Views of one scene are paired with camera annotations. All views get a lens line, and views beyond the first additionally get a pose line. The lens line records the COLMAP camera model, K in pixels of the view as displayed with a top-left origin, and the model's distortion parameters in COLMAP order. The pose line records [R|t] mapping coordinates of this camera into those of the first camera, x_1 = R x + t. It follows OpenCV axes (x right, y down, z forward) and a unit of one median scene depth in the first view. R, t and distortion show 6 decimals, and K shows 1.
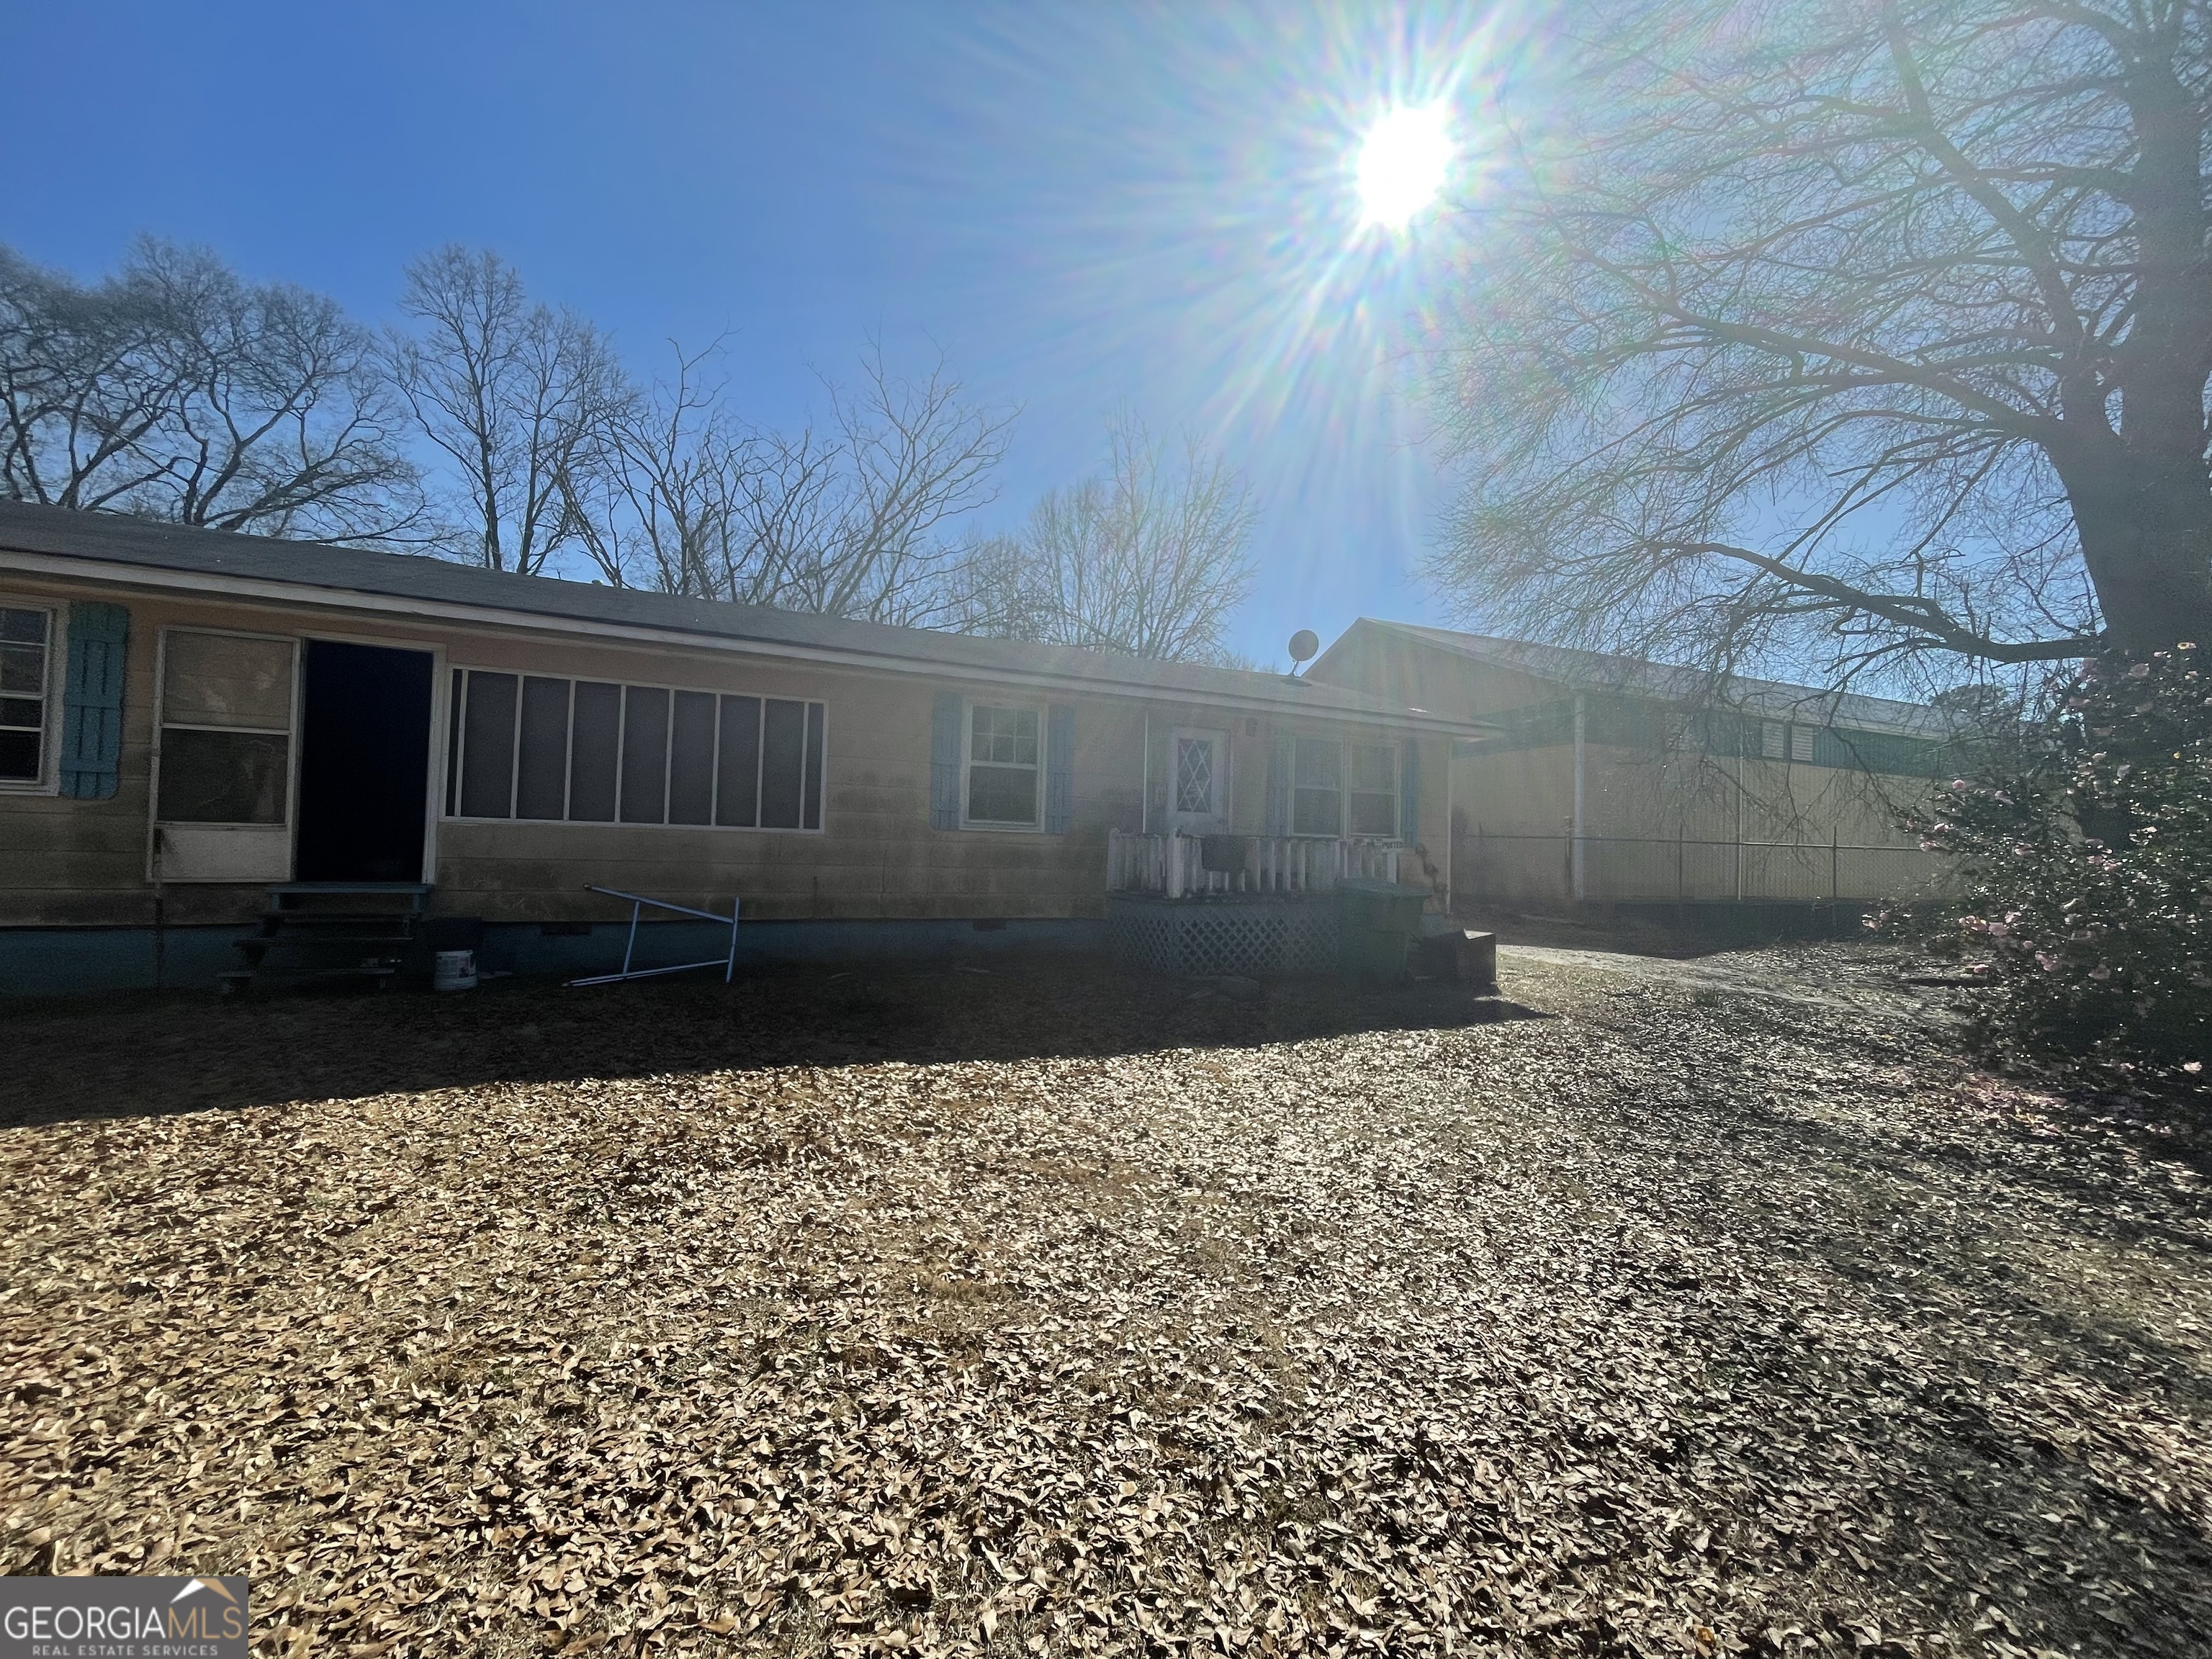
lens RADIAL K [[894.2, 0, 1102.5], [0, 894.2, 826.7], [0, 0, 1]] dist [-0.006191, 0.000131]
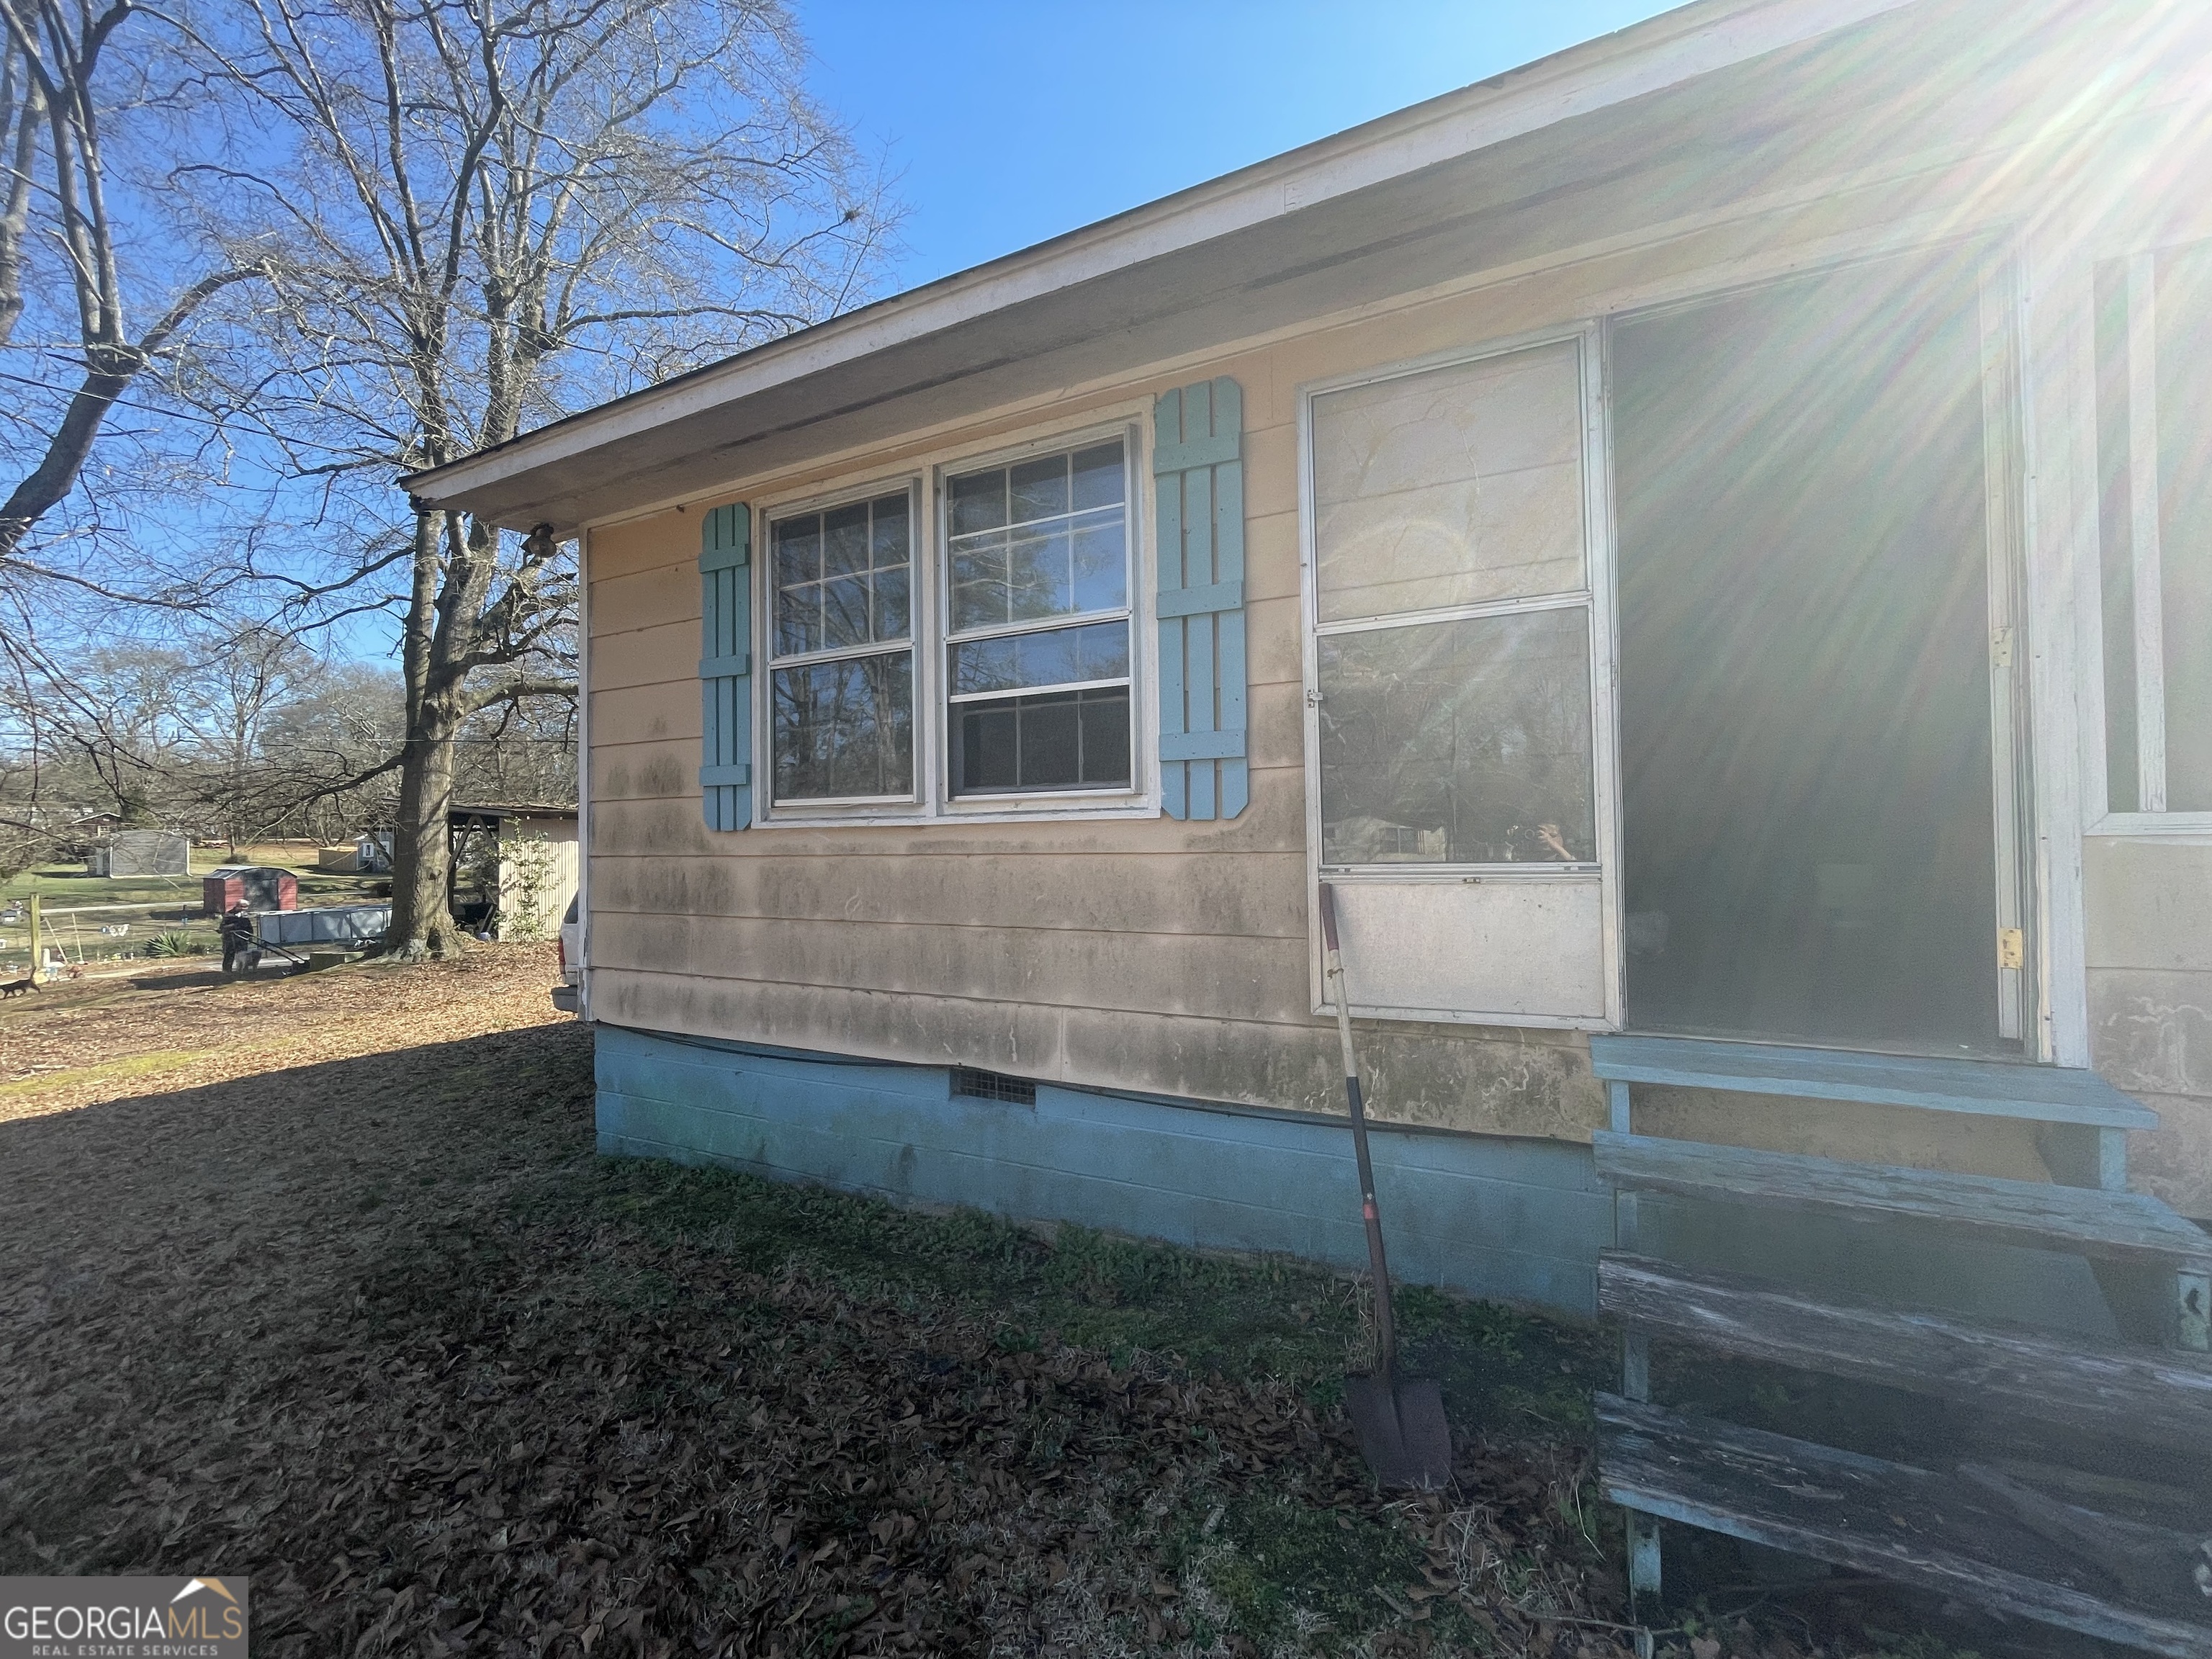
lens RADIAL K [[894.2, 0, 1114.1], [0, 894.2, 828.0], [0, 0, 1]] dist [-0.006191, 0.000131]
pose [[0.611801, -0.047385, -0.789591, -1.186980], [0.055636, 0.998310, -0.016802, -0.032224], [0.789053, -0.033651, 0.613403, 0.999182]]
